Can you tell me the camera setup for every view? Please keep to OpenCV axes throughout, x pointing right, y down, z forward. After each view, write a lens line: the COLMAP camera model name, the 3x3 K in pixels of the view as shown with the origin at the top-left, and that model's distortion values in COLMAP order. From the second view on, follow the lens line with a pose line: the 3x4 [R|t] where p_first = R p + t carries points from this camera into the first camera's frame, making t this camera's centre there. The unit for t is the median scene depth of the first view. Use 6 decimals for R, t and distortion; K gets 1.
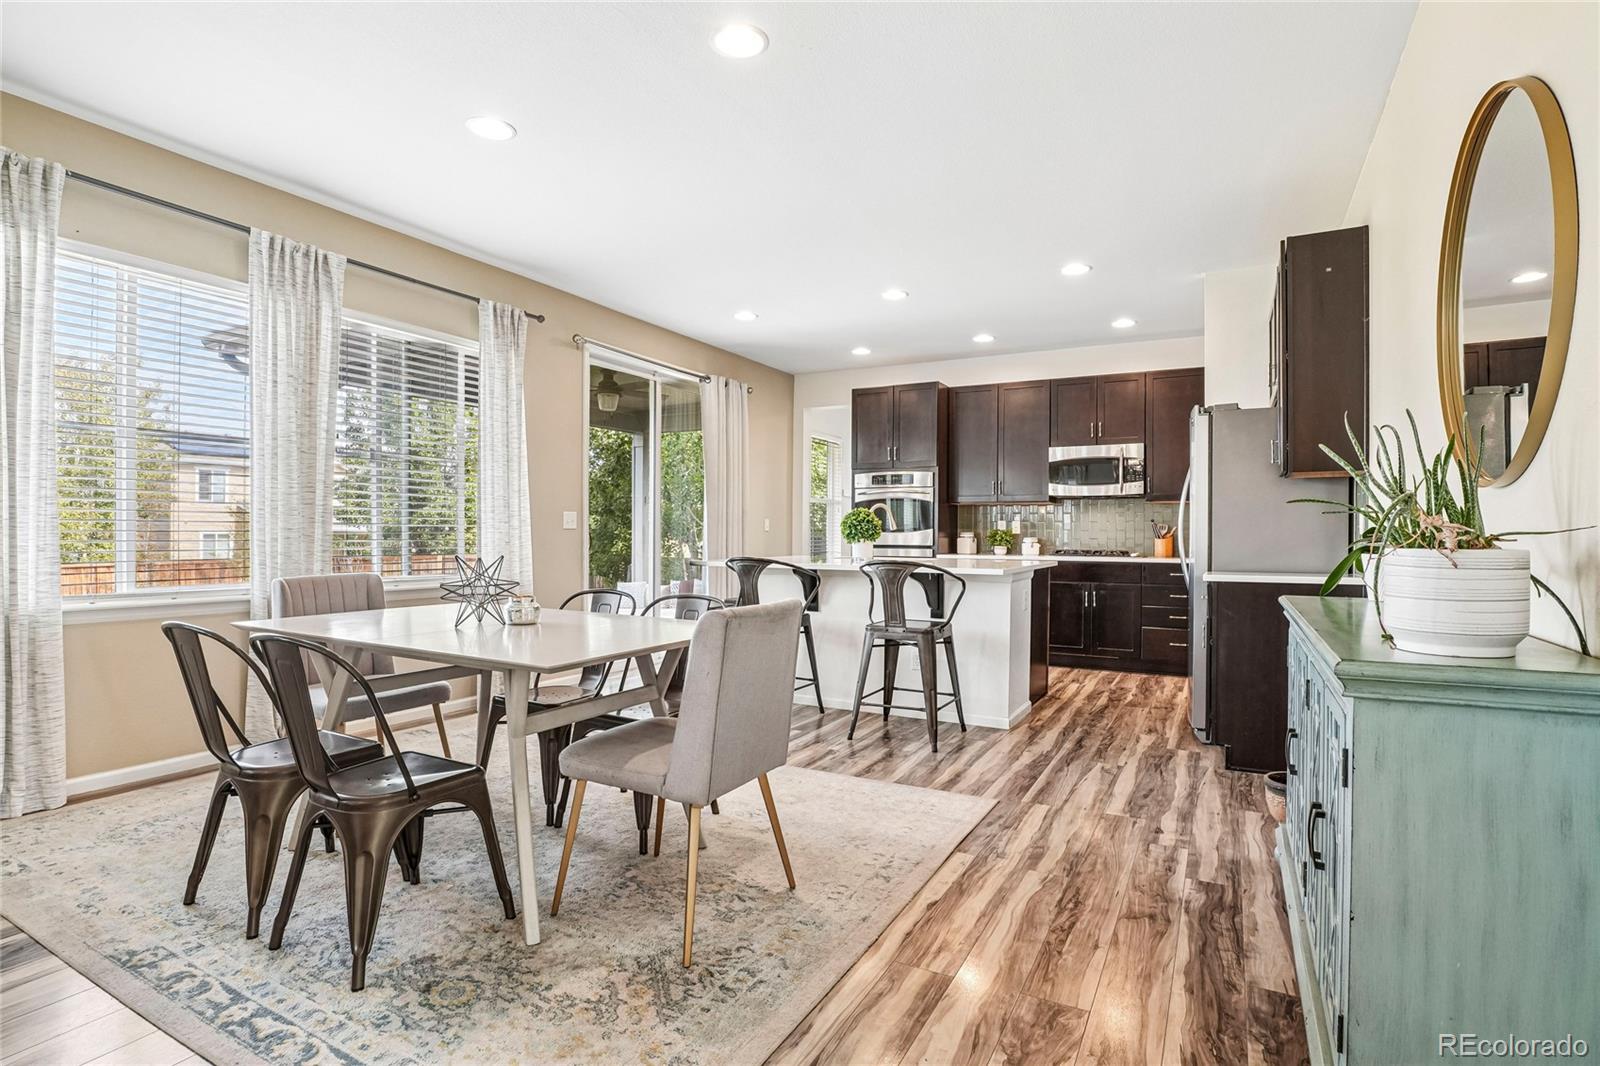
lens RADIAL K [[784.5, 0, 799.3], [0, 784.5, 536.8], [0, 0, 1]] dist [-0.037782, 0.004878]
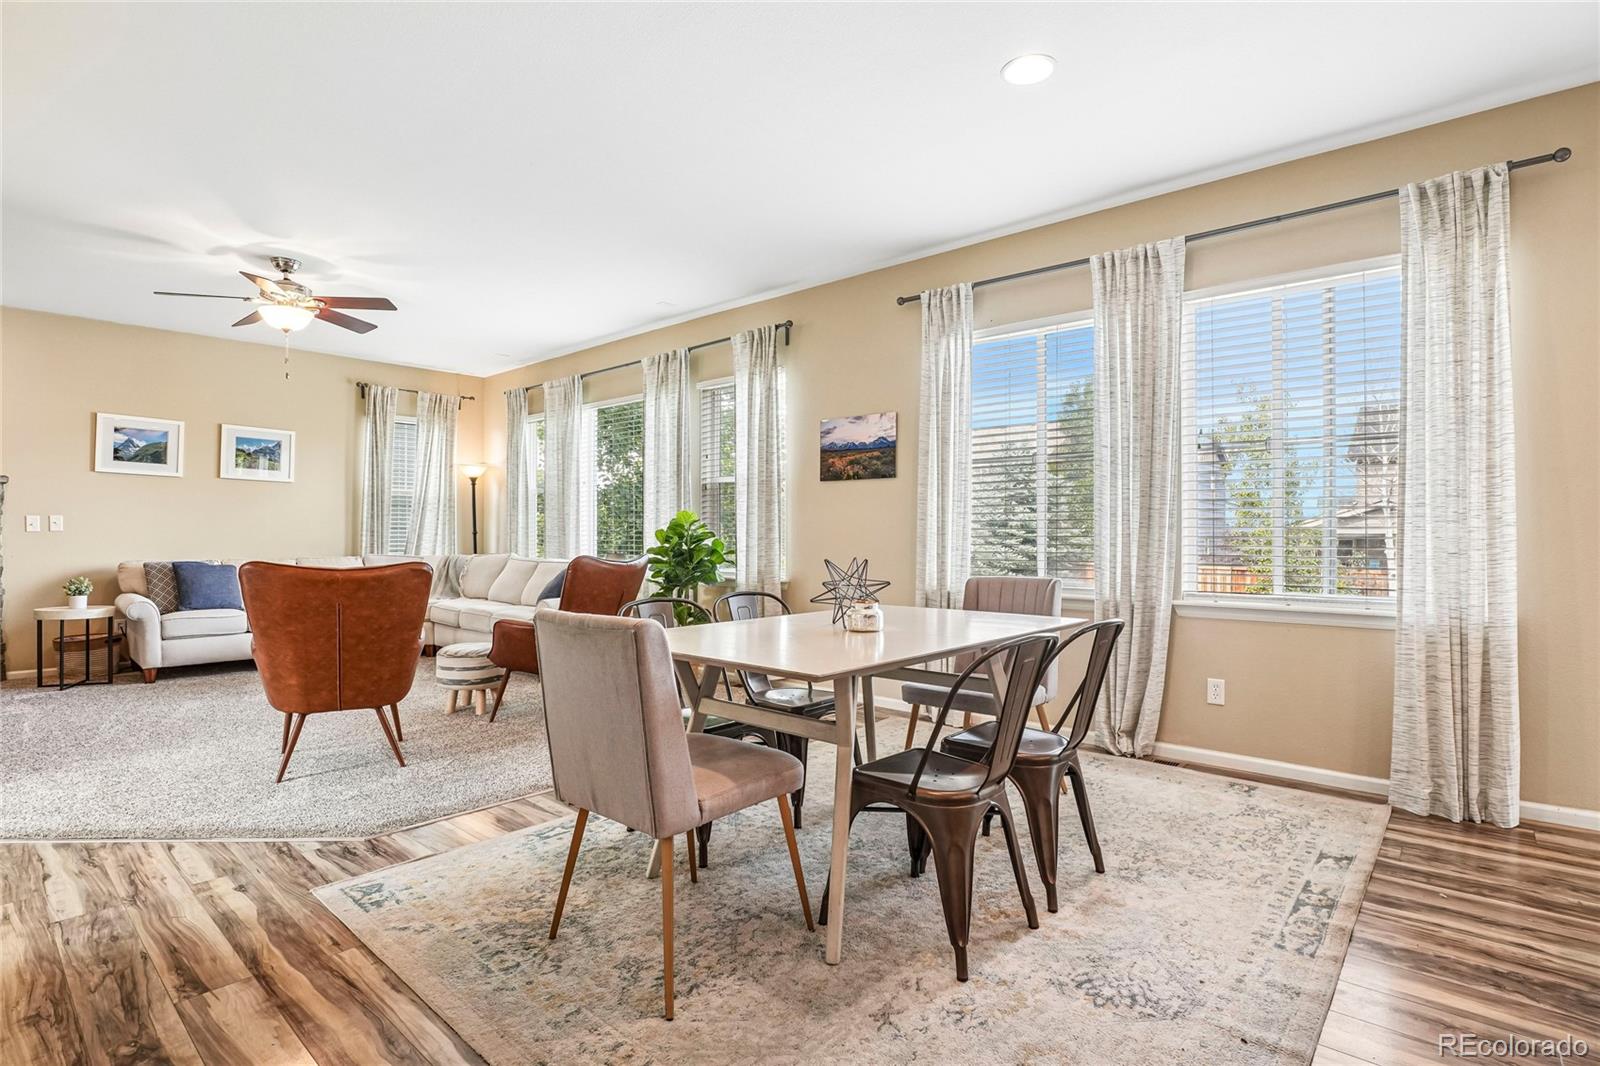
lens RADIAL K [[784.5, 0, 794.3], [0, 784.5, 531.9], [0, 0, 1]] dist [-0.037782, 0.004878]
pose [[-0.221004, -0.016363, -0.975136, 0.270616], [-0.012483, 0.999825, -0.013948, 0.003665], [0.975193, 0.009090, -0.221170, 0.511942]]
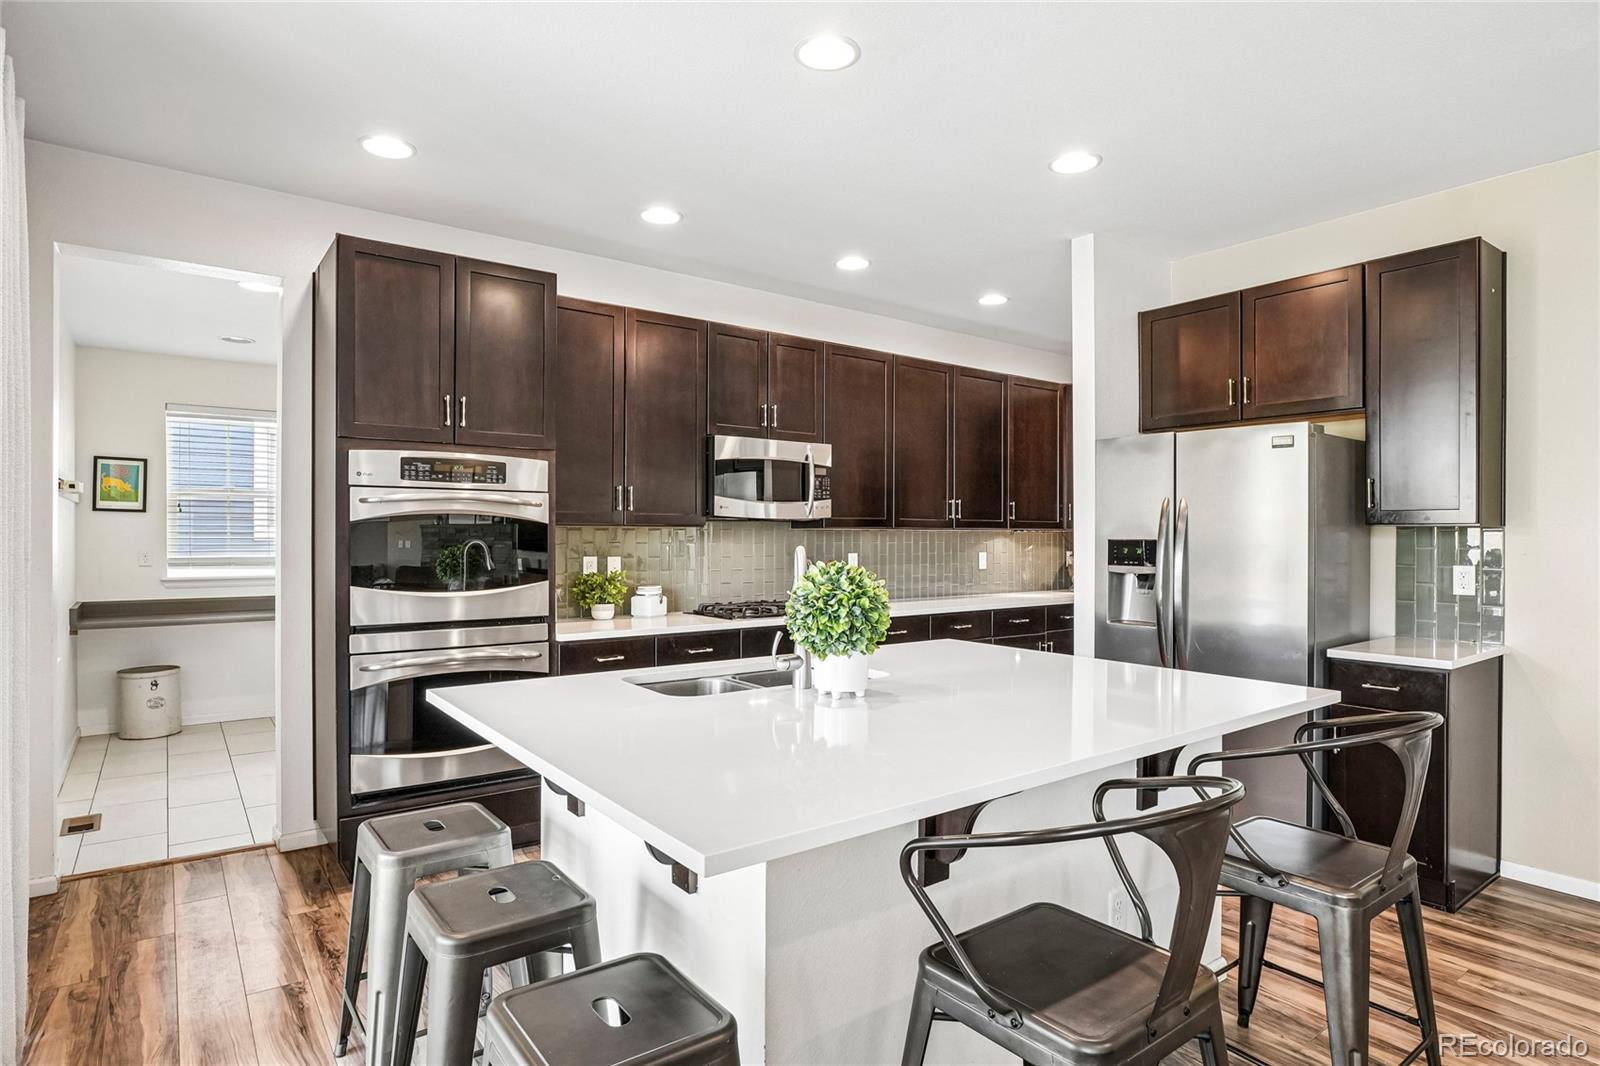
lens RADIAL K [[855.1, 0, 805.4], [0, 855.1, 532.9], [0, 0, 1]] dist [-0.026091, -0.000699]
pose [[0.406470, -0.003521, 0.913658, -0.279726], [0.002354, 0.999993, 0.002806, -0.047295], [-0.913661, 0.001011, 0.406475, 0.759488]]
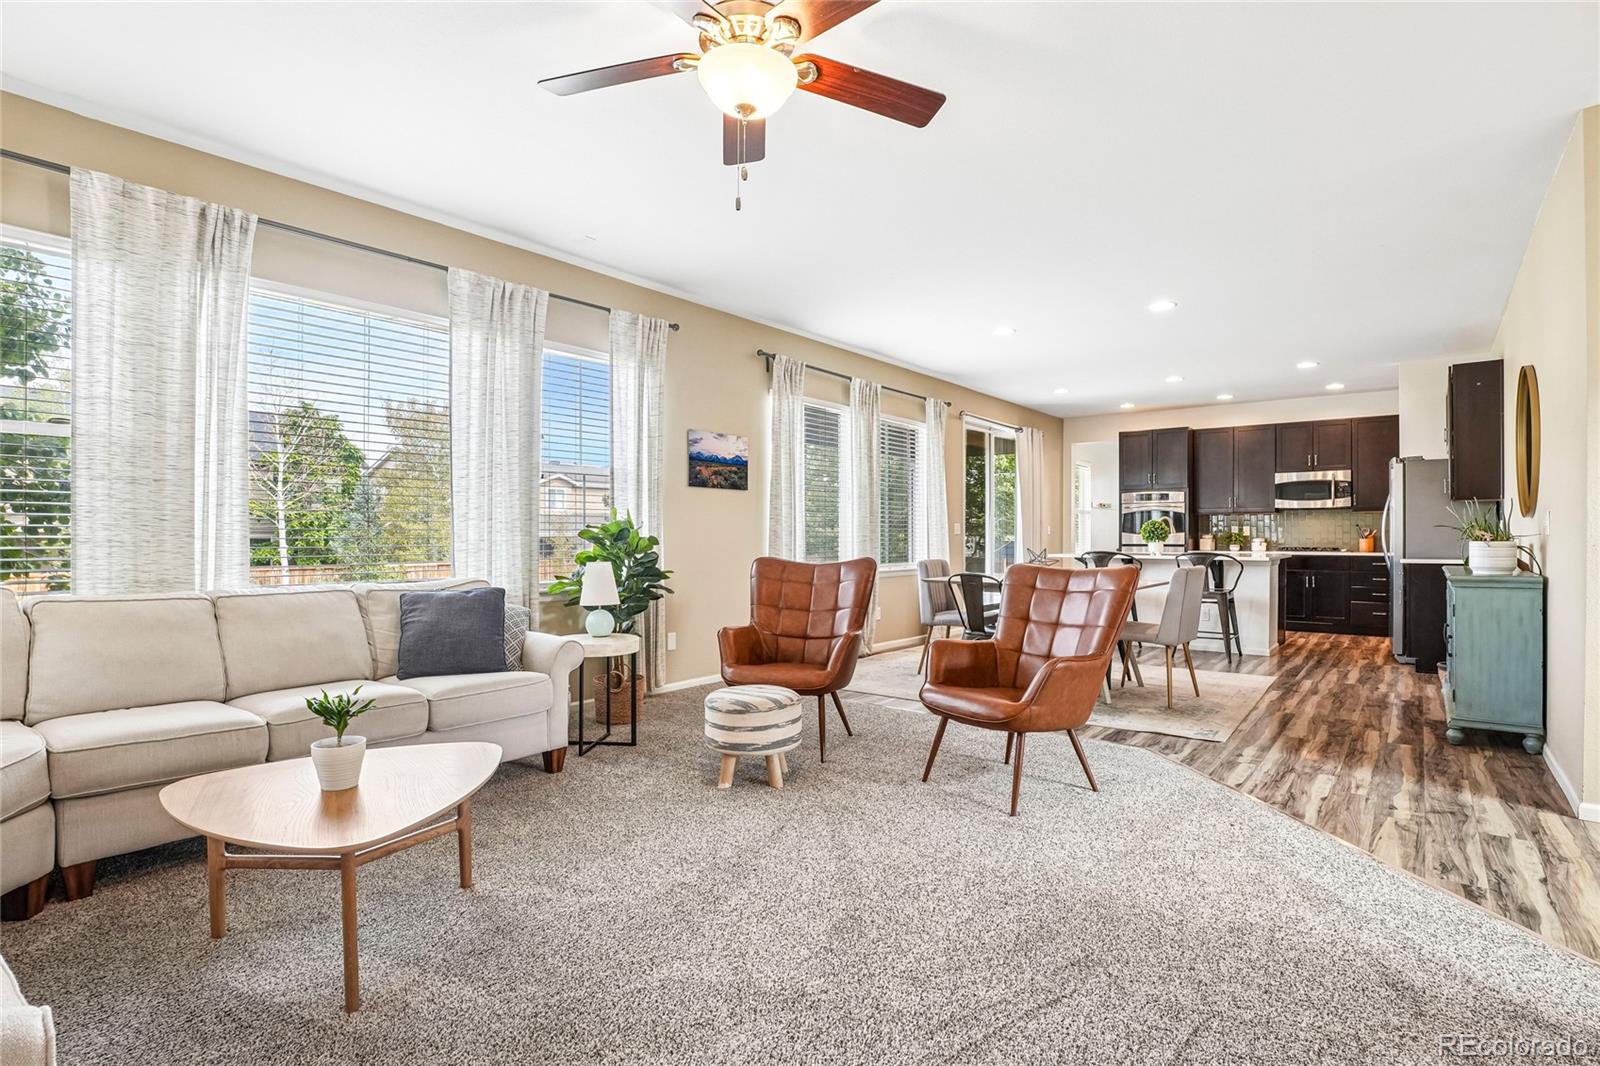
lens RADIAL K [[784.5, 0, 798.5], [0, 784.5, 533.9], [0, 0, 1]] dist [-0.037782, 0.004878]
pose [[0.983990, -0.005941, -0.178126, -0.305795], [0.004777, 0.999964, -0.006962, -0.001262], [0.178161, 0.006000, 0.983983, -0.570705]]
